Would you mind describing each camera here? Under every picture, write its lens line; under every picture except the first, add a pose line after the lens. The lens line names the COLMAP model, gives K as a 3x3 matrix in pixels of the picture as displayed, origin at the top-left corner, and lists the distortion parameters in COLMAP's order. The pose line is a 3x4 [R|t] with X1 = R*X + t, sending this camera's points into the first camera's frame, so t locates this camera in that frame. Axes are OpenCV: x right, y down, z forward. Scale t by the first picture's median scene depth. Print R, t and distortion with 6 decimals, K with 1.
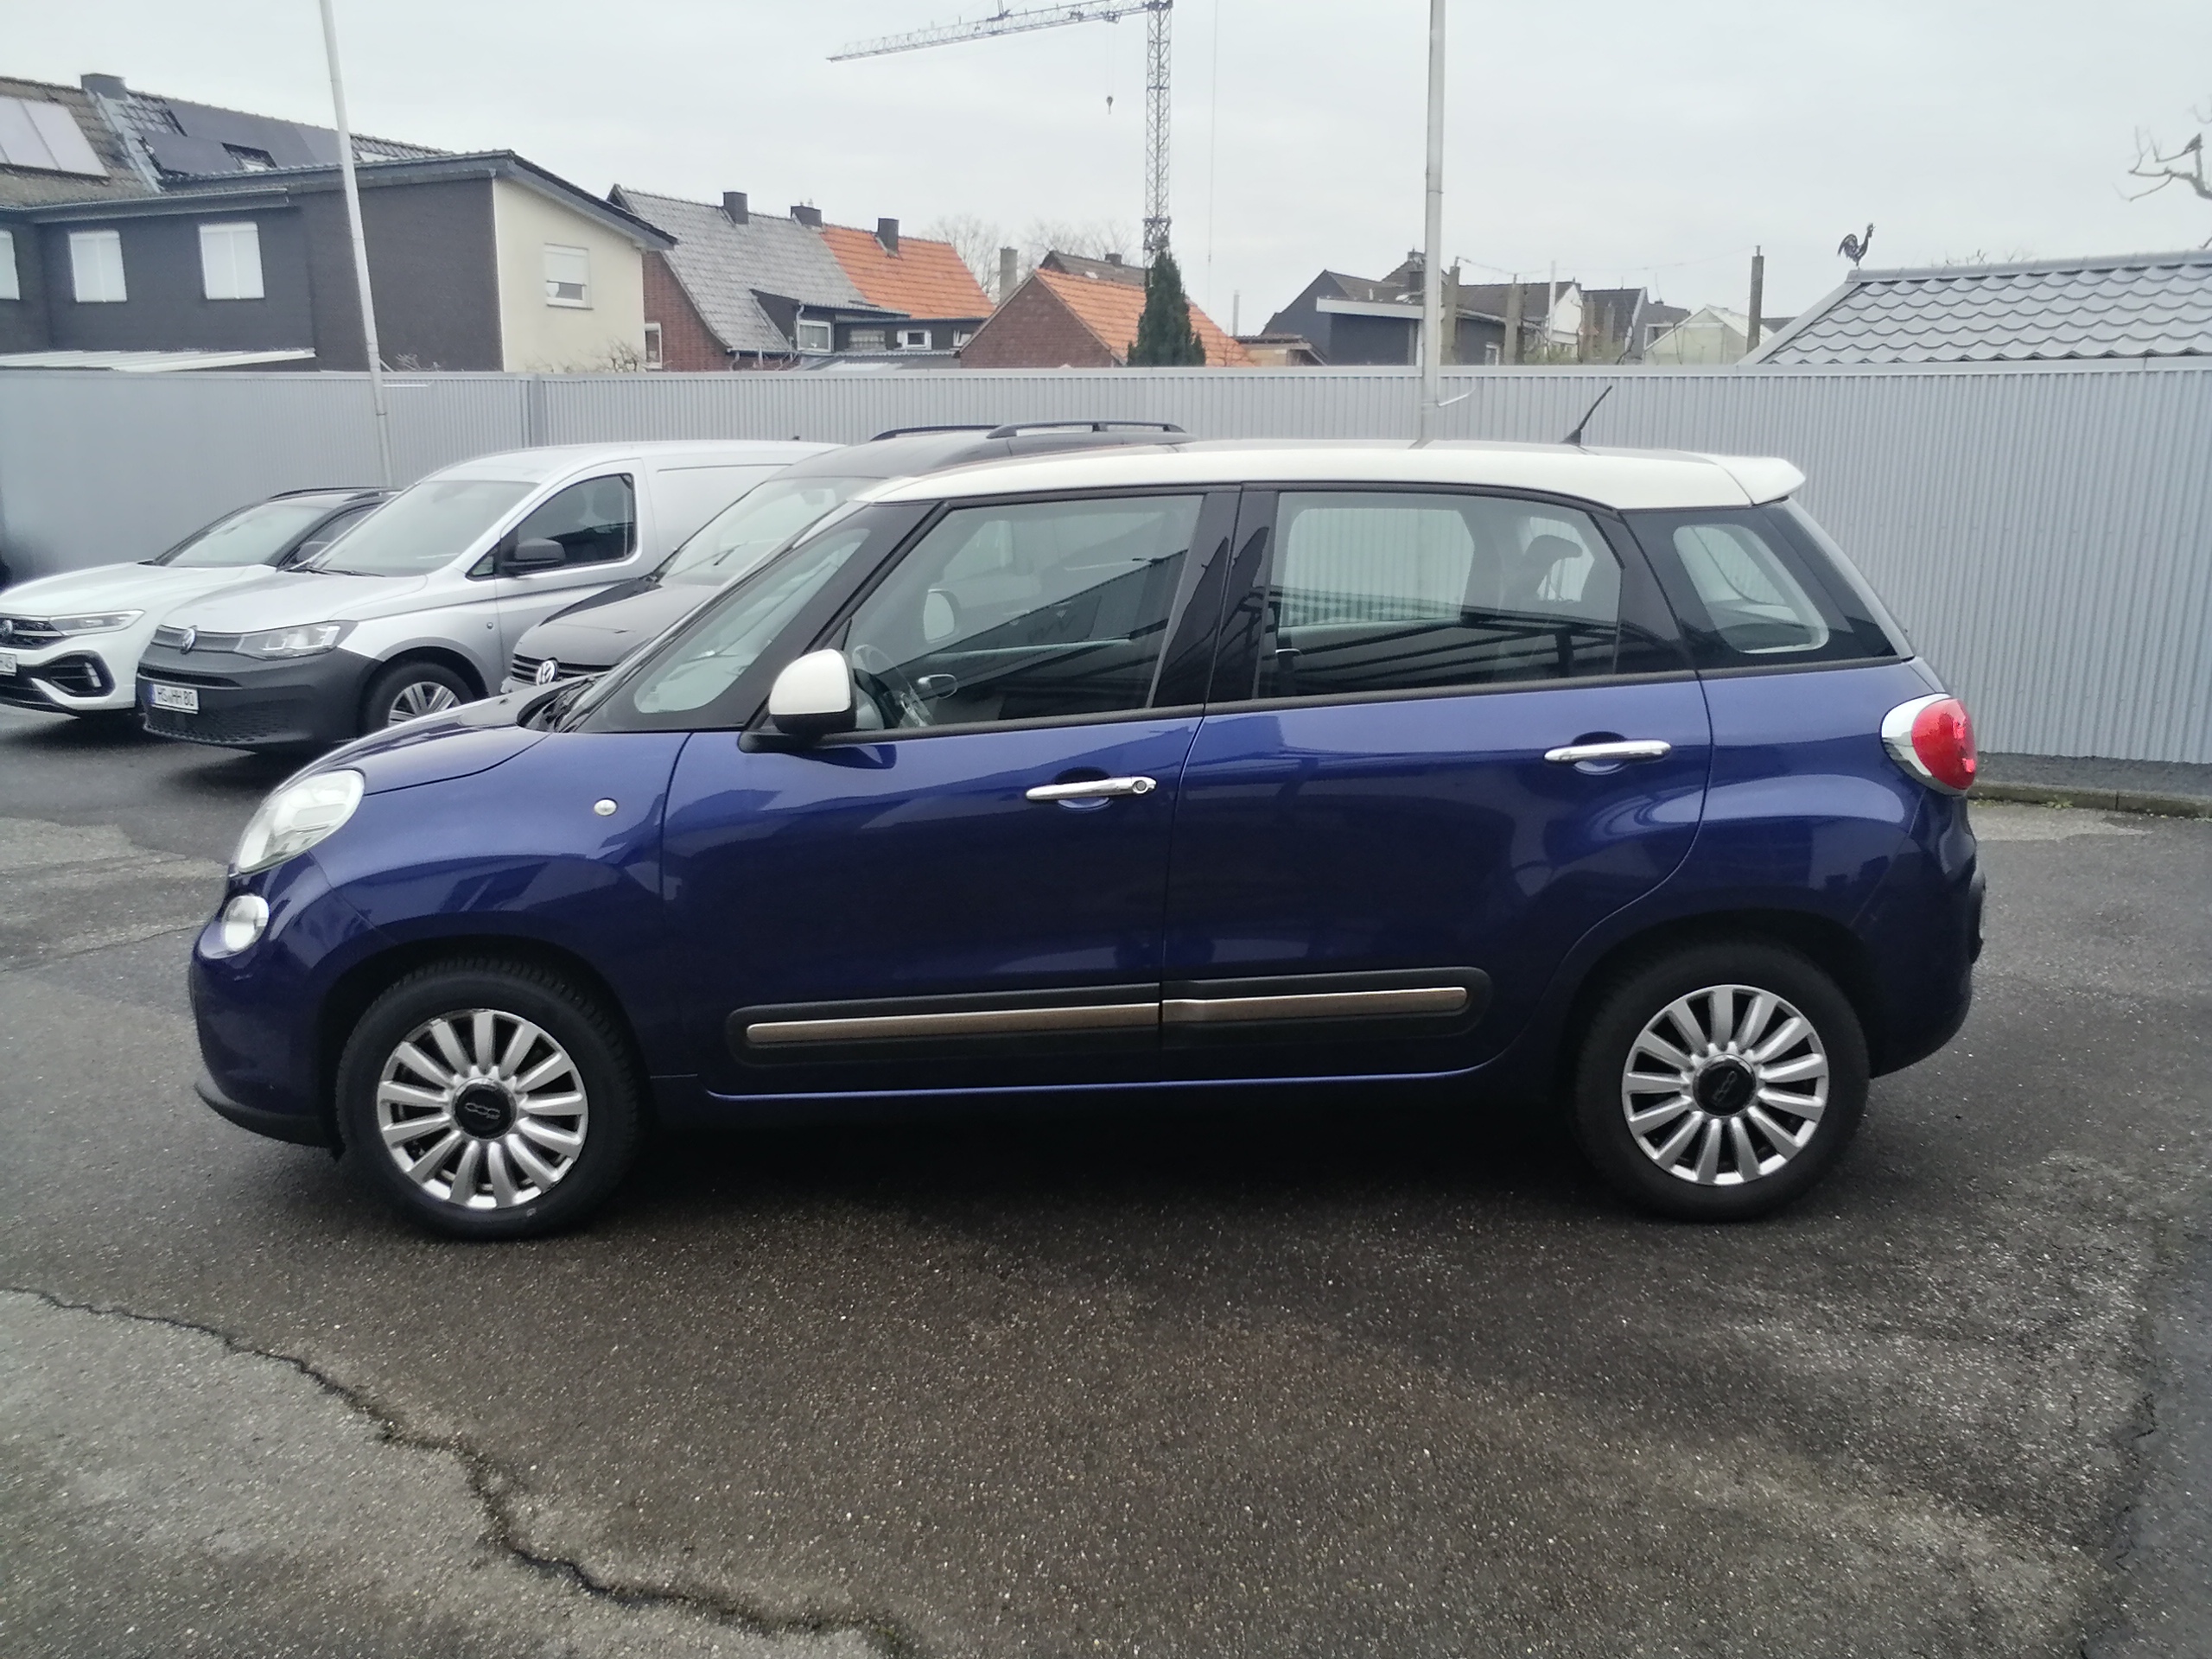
lens RADIAL K [[1722.4, 0, 1202.4], [0, 1722.4, 909.9], [0, 0, 1]] dist [-0.067590, 0.151001]
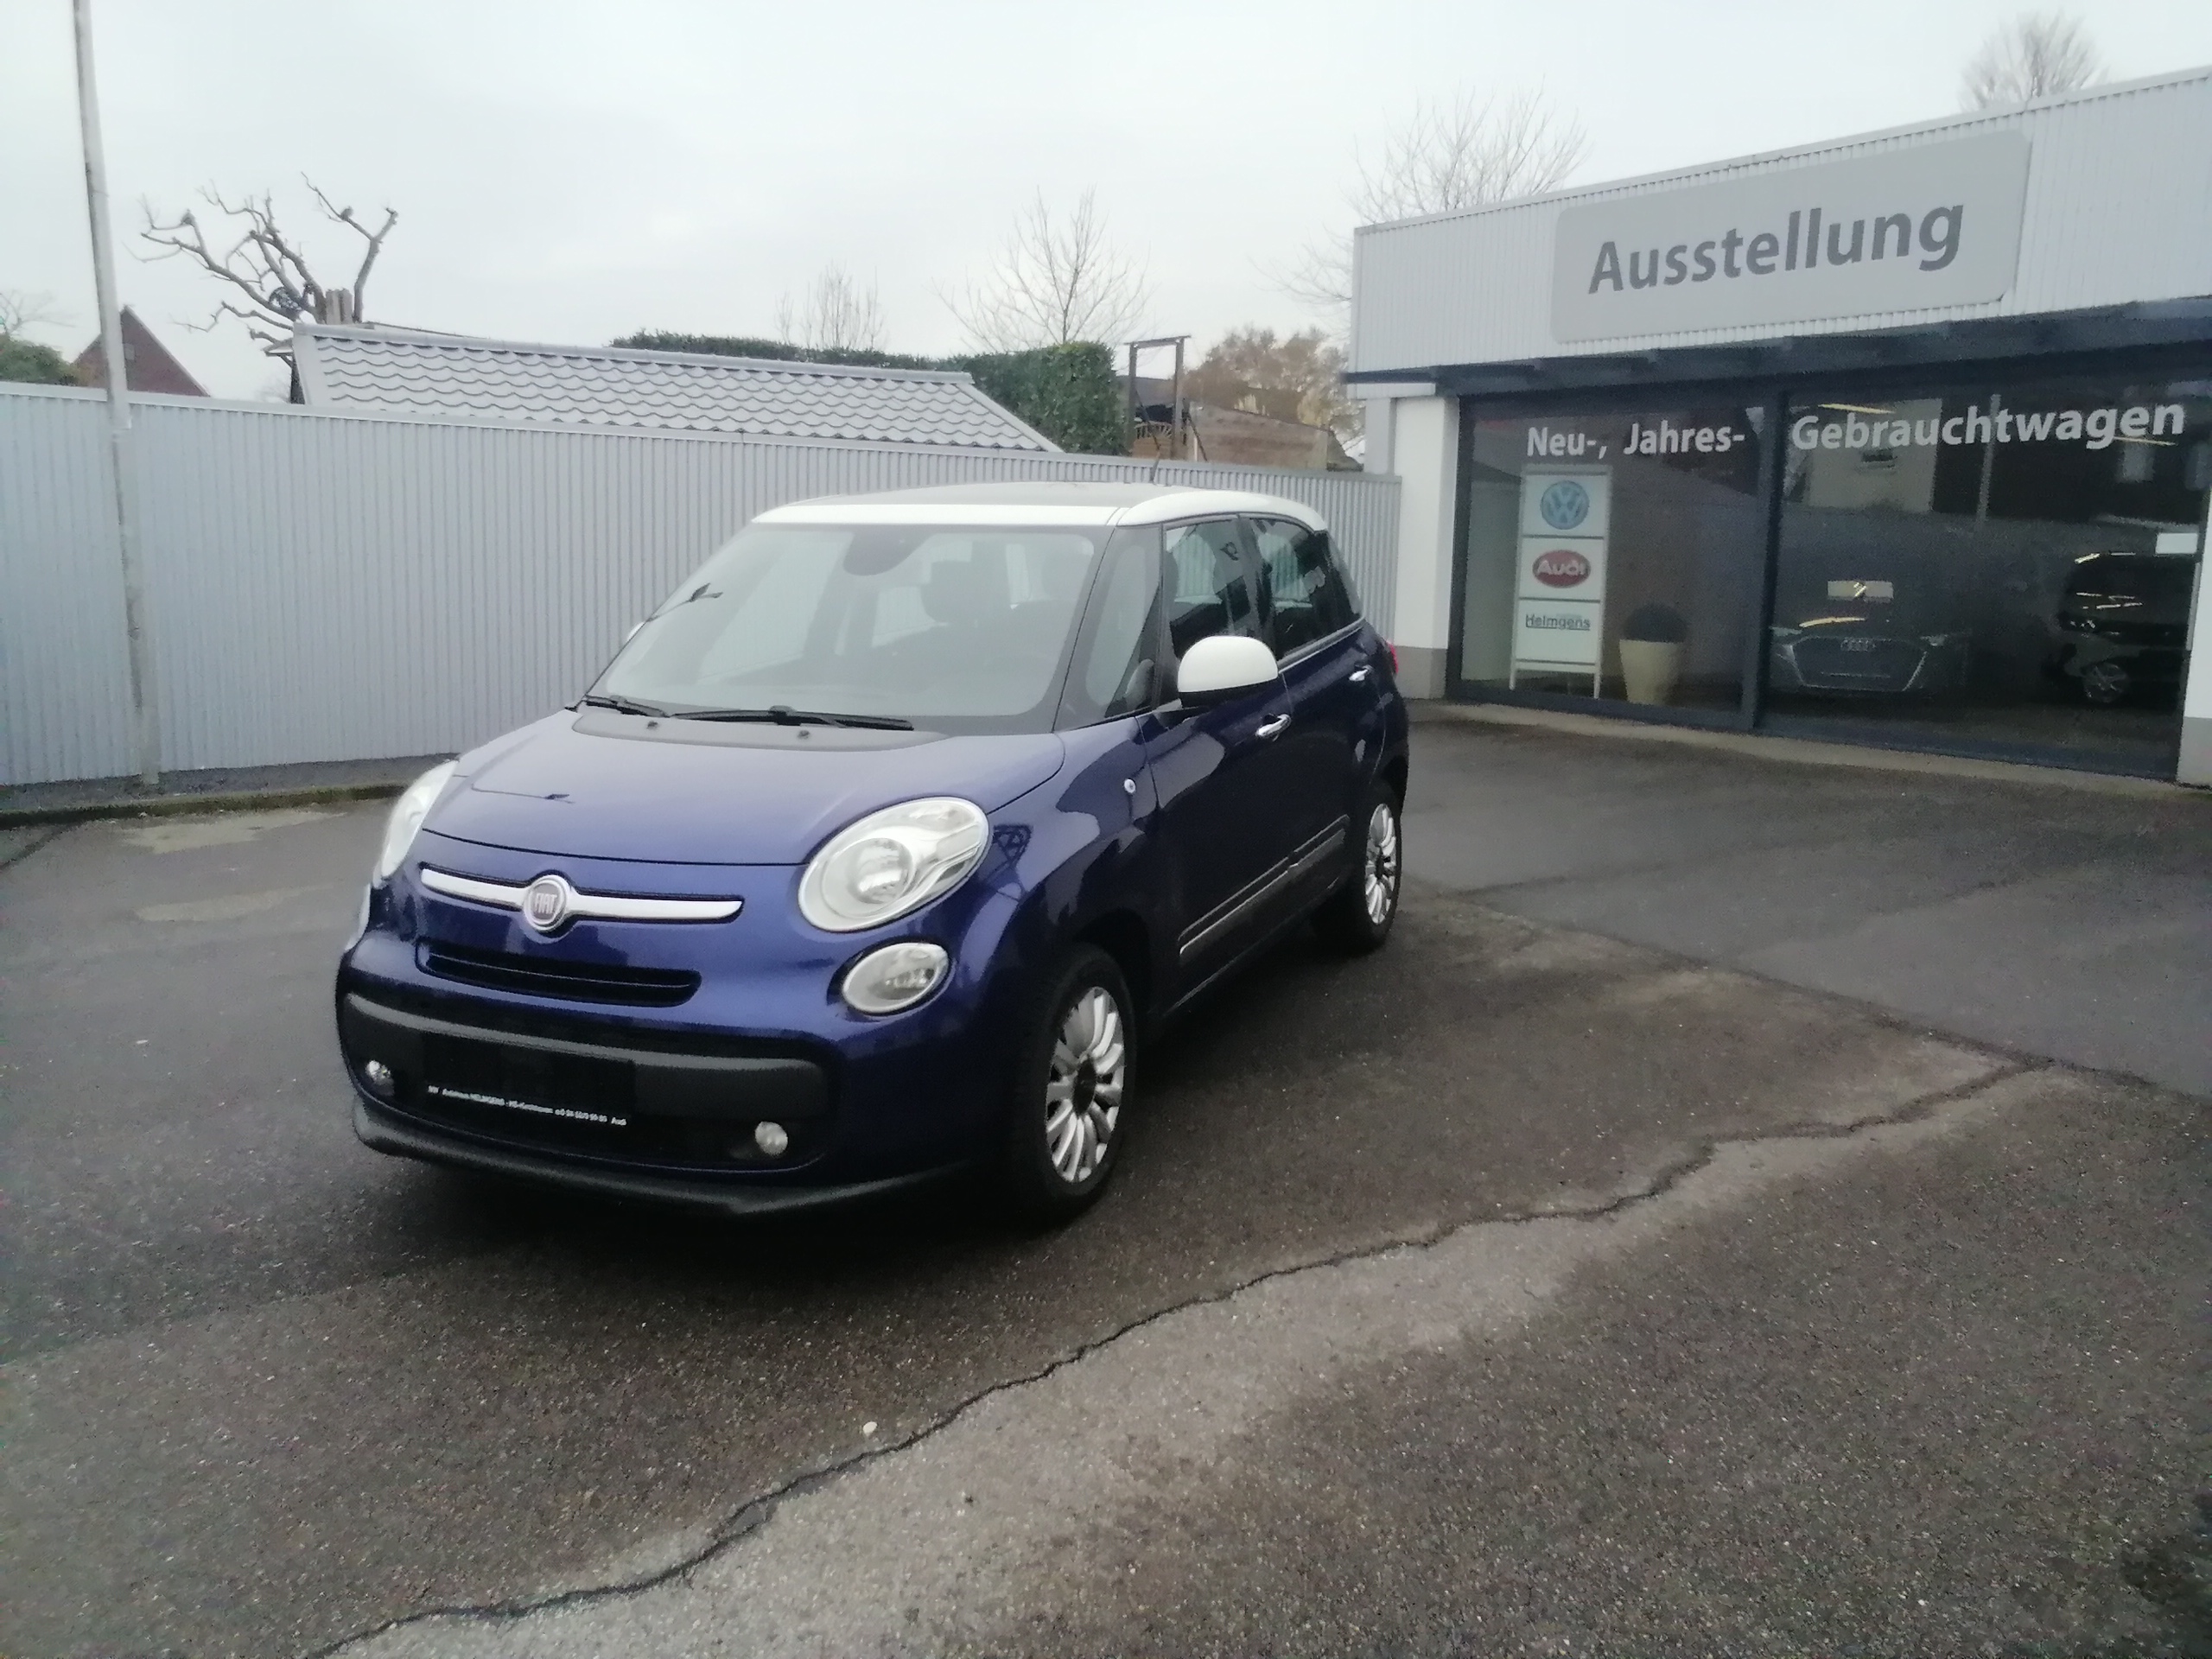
lens RADIAL K [[1716.3, 0, 1097.0], [0, 1716.3, 823.9], [0, 0, 1]] dist [-0.052517, 0.155597]
pose [[0.412780, -0.152460, 0.897980, -1.654262], [0.214620, 0.974412, 0.066781, -0.140111], [-0.885184, 0.165158, 0.434939, 0.588009]]
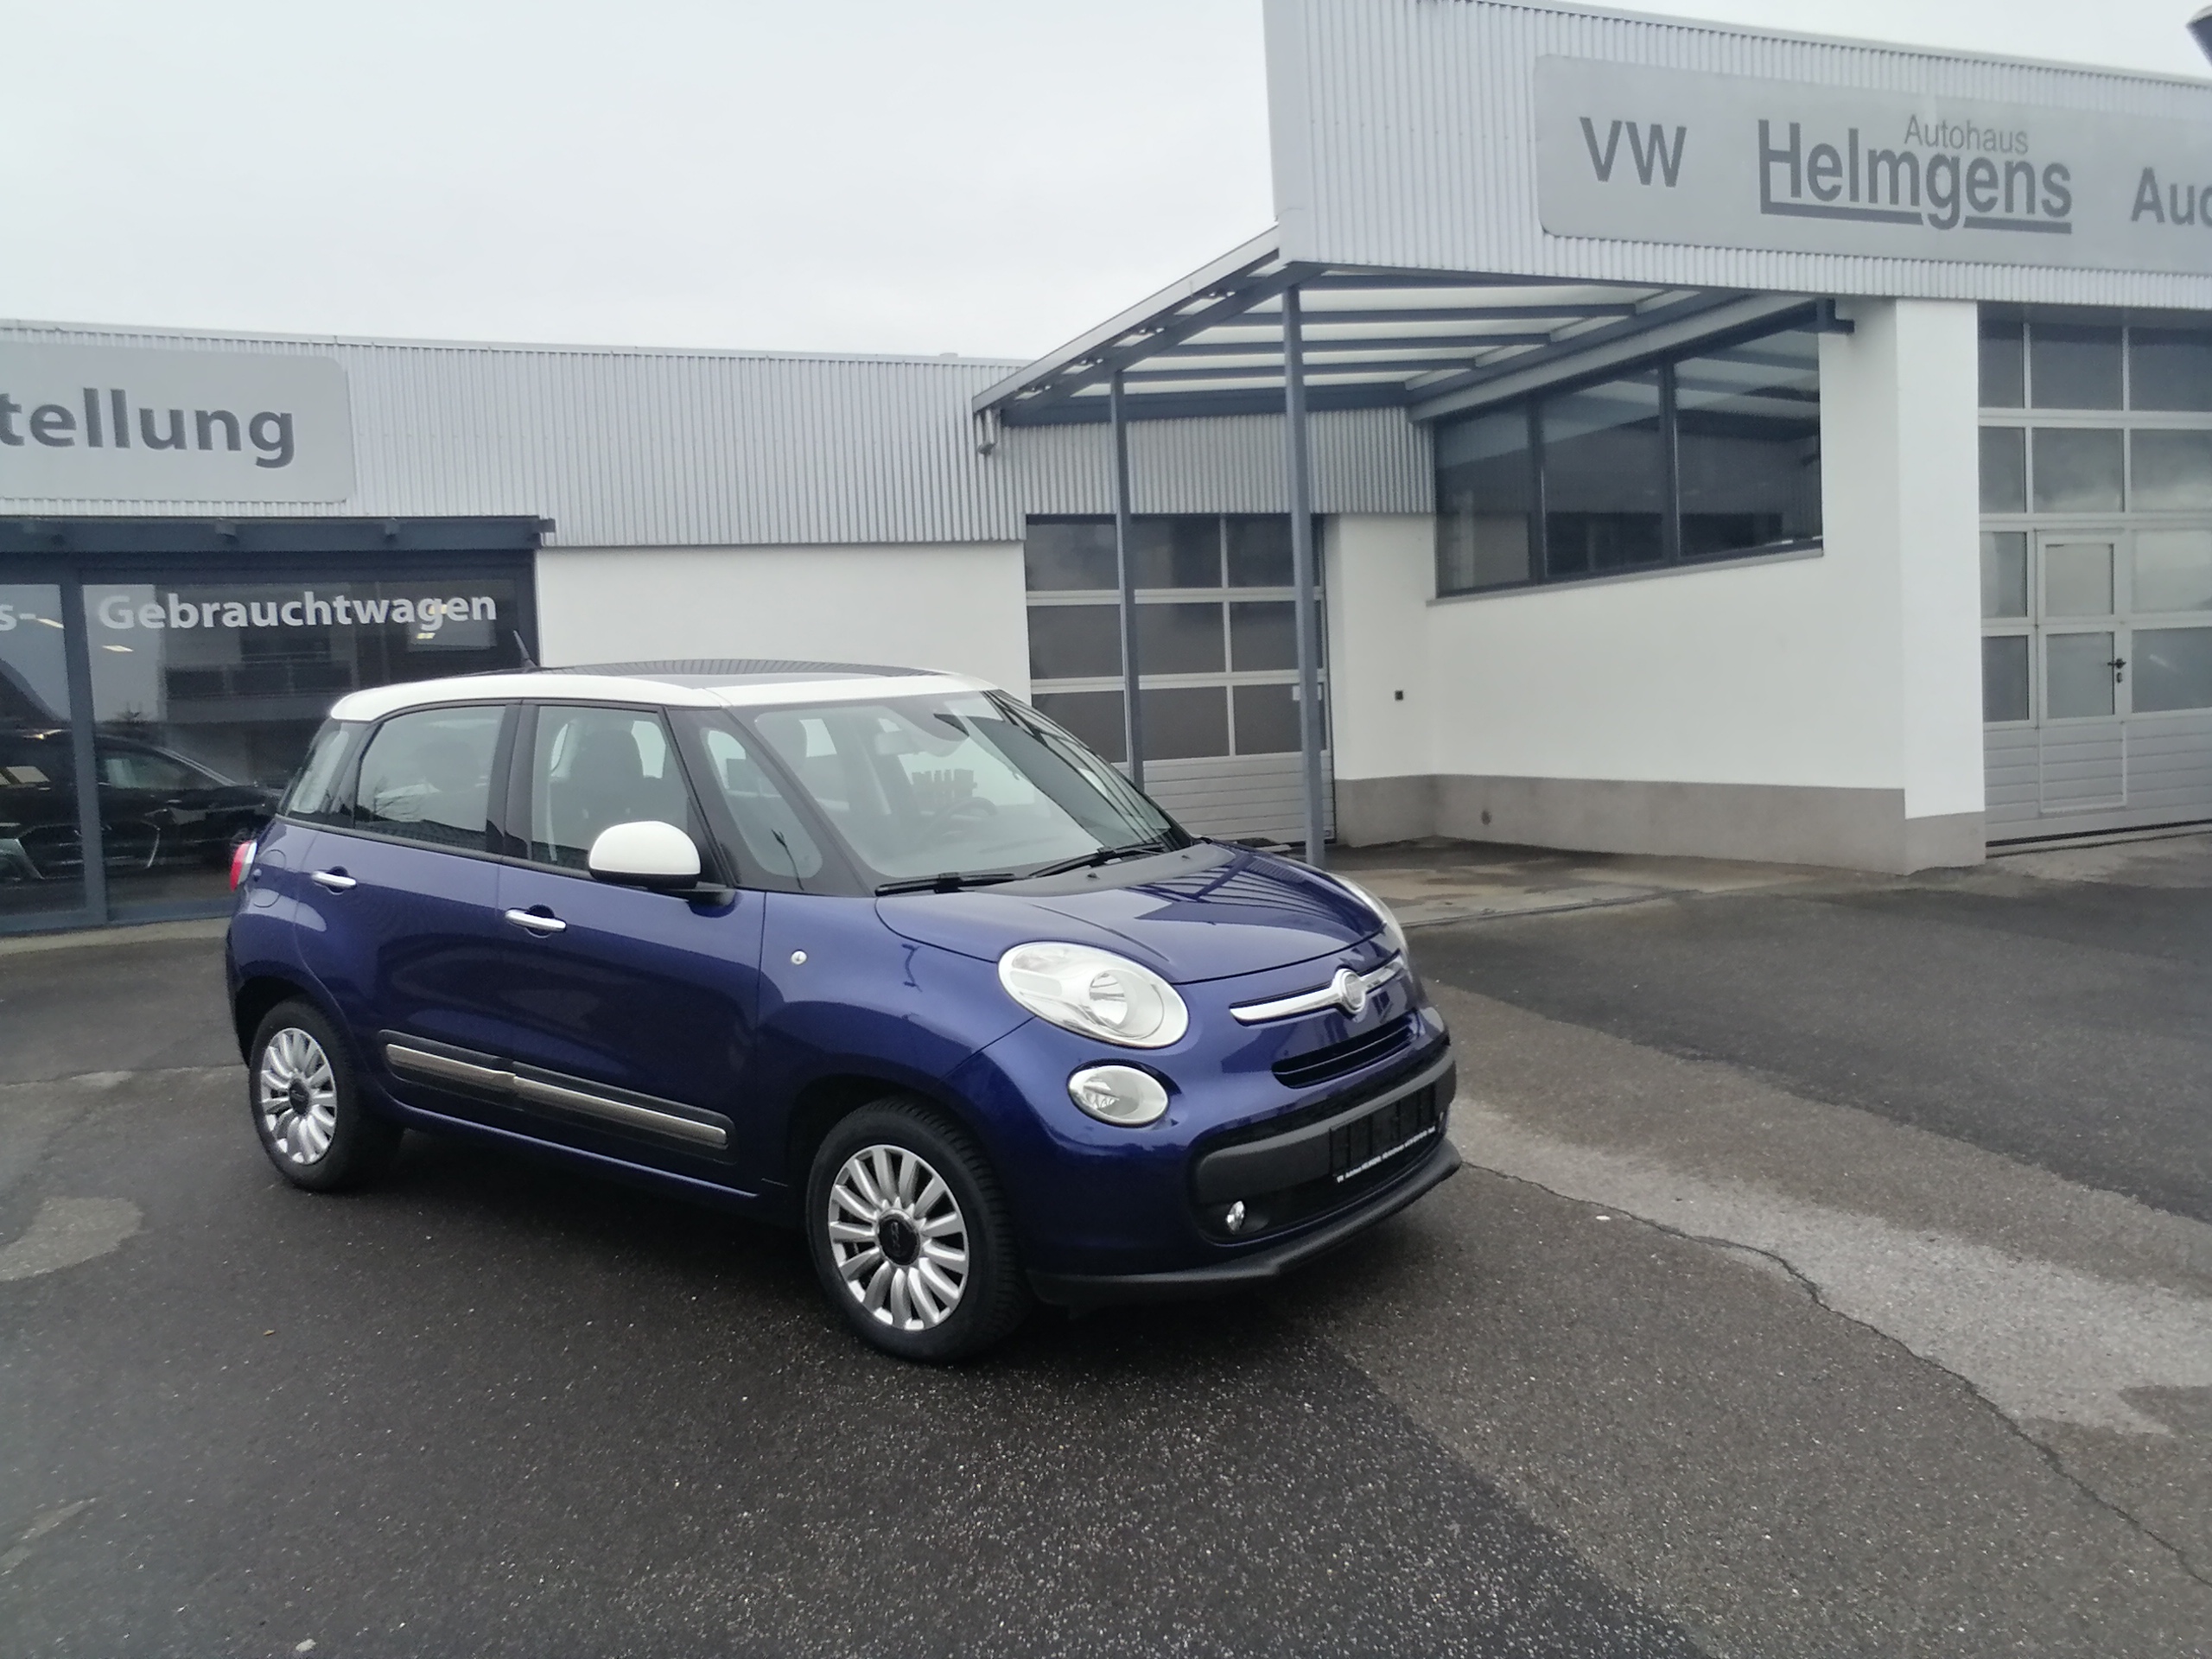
lens RADIAL K [[1783.1, 0, 1129.7], [0, 1783.1, 824.0], [0, 0, 1]] dist [-0.028406, 0.113528]
pose [[-0.793047, -0.022073, 0.608760, -1.531822], [0.191105, 0.939877, 0.283037, -0.684572], [-0.578407, 0.340799, -0.741148, 2.613957]]
